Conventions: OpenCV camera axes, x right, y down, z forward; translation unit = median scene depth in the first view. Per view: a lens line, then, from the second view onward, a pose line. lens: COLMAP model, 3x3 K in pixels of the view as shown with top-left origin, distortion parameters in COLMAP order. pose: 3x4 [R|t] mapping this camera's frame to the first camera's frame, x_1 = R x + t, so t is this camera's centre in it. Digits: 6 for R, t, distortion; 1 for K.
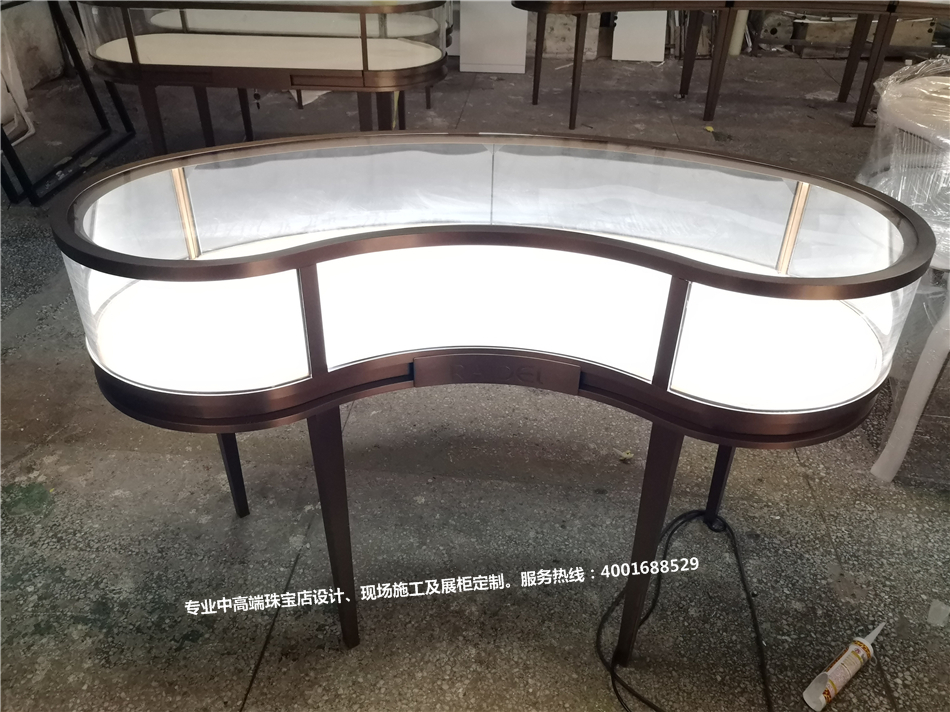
lens RADIAL K [[742.1, 0, 480.8], [0, 742.1, 359.3], [0, 0, 1]] dist [-0.000353, -0.007762]
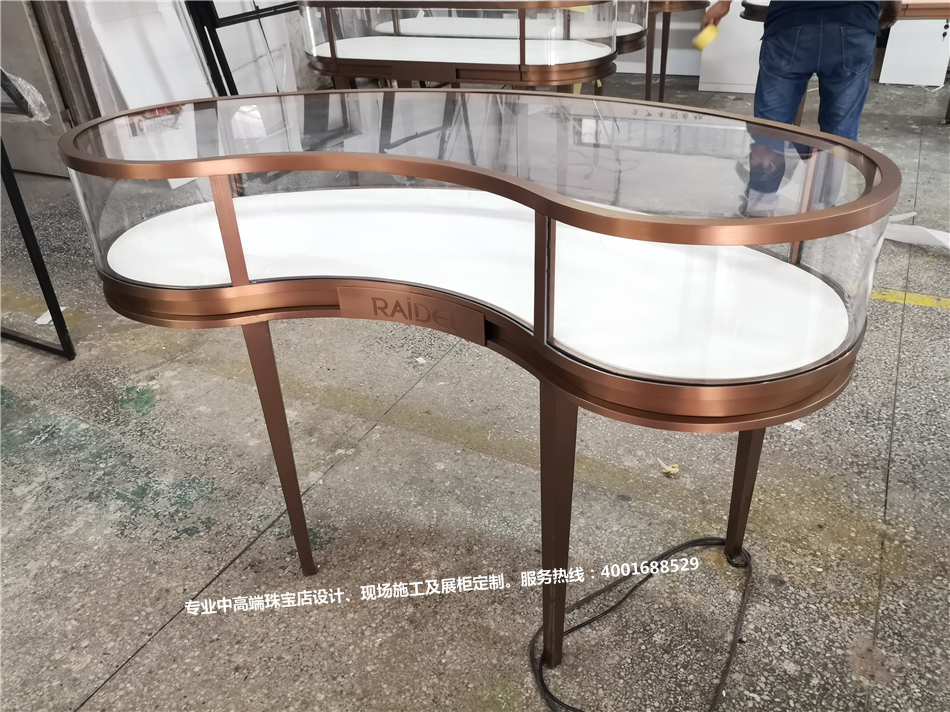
lens RADIAL K [[742.1, 0, 482.0], [0, 742.1, 352.9], [0, 0, 1]] dist [-0.000353, -0.007762]
pose [[0.925953, 0.143560, -0.349287, 0.342164], [-0.161165, 0.986689, -0.021708, 0.057822], [0.341522, 0.076394, 0.936764, 0.076413]]
